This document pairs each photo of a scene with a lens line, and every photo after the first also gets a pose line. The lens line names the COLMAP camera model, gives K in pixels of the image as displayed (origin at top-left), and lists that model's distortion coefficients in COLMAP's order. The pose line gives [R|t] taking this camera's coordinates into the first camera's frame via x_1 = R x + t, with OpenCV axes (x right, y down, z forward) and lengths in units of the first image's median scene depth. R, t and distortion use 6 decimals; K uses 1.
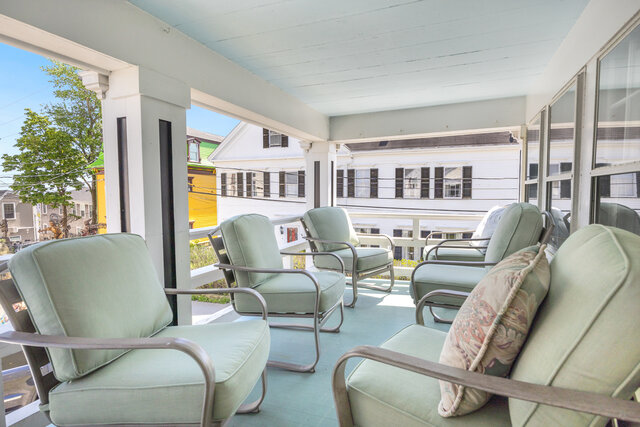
lens RADIAL K [[356.1, 0, 320.0], [0, 356.1, 213.5], [0, 0, 1]] dist [-0.004888, -0.000073]
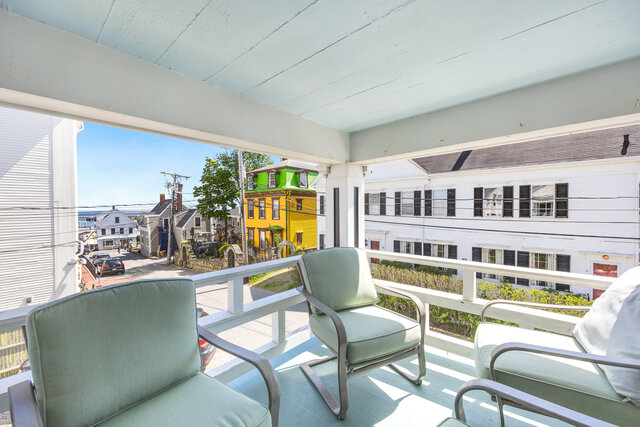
lens RADIAL K [[260.0, 0, 321.7], [0, 260.0, 213.2], [0, 0, 1]] dist [-0.000093, 0.000174]
pose [[0.938681, 0.003133, -0.344773, 0.054882], [-0.015312, 0.999351, -0.032605, -0.021713], [0.344447, 0.035885, 0.938120, 0.135583]]
